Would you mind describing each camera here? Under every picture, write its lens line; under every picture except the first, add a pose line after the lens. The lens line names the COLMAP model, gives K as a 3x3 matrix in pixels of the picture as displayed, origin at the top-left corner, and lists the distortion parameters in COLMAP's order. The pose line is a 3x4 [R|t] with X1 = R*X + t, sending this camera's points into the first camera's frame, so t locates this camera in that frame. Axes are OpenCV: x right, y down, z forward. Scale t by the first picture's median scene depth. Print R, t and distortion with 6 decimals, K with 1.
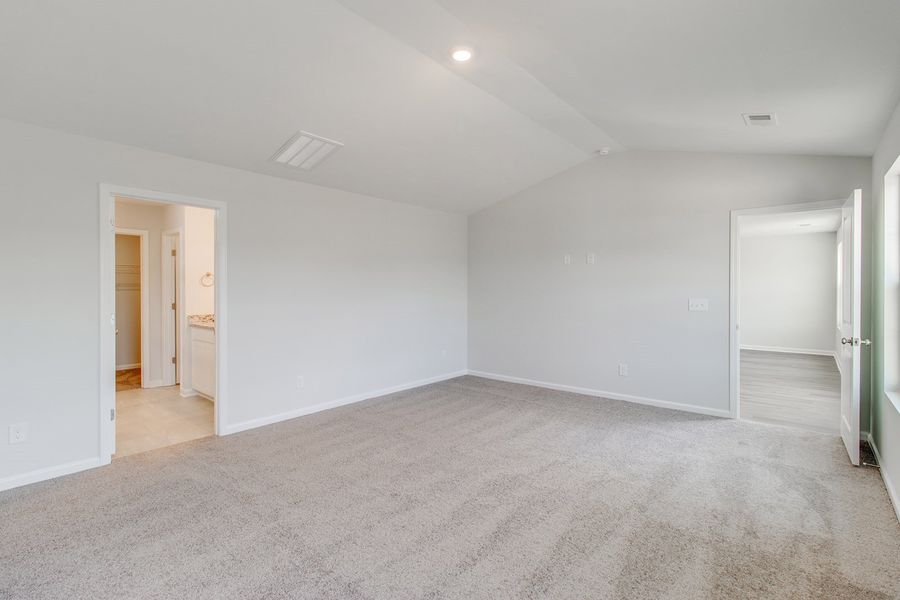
lens RADIAL K [[415.4, 0, 446.3], [0, 415.4, 293.2], [0, 0, 1]] dist [0.009634, -0.000142]
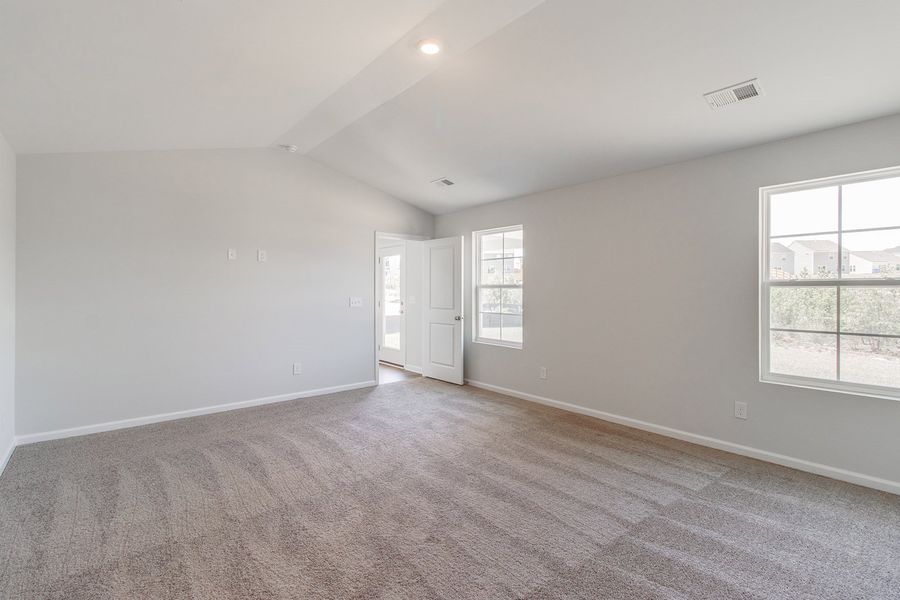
lens RADIAL K [[415.4, 0, 467.5], [0, 415.4, 289.2], [0, 0, 1]] dist [0.009634, -0.000142]
pose [[0.156695, 0.000102, 0.987647, -0.746301], [0.008825, 0.999960, -0.001504, -0.006456], [-0.987608, 0.008952, 0.156688, 0.620360]]
